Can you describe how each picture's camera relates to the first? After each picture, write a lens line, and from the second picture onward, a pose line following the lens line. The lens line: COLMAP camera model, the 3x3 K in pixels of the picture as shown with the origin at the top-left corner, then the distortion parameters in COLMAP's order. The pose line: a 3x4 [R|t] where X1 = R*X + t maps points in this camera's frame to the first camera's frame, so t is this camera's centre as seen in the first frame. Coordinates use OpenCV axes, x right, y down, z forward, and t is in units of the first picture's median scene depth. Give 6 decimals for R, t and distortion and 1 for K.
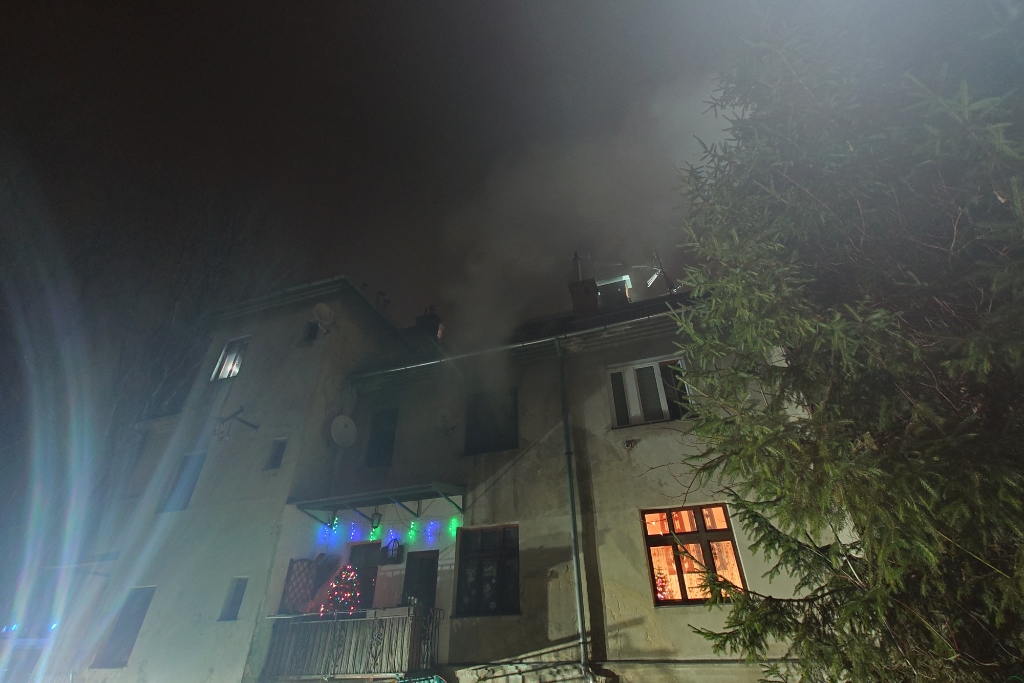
lens RADIAL K [[471.7, 0, 505.2], [0, 471.7, 320.7], [0, 0, 1]] dist [0.008144, -0.003047]
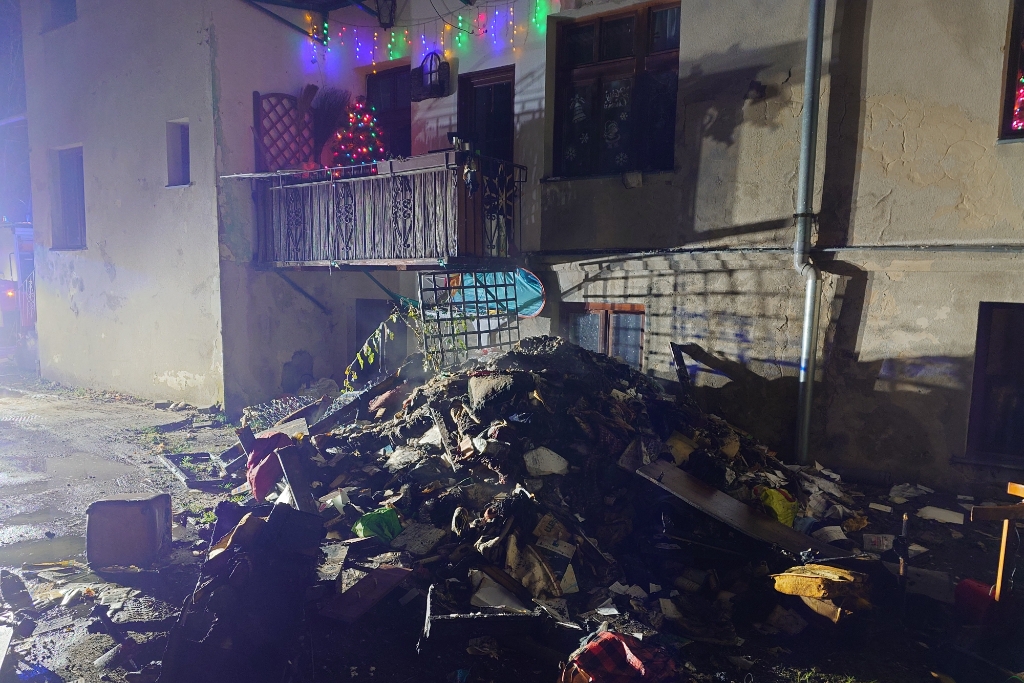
lens RADIAL K [[685.3, 0, 510.7], [0, 685.3, 346.8], [0, 0, 1]] dist [-0.003873, -0.000068]
pose [[0.976211, 0.047239, -0.211613, 0.023309], [0.105269, 0.749966, 0.653046, 0.253449], [0.189552, -0.659787, 0.727152, 0.299887]]
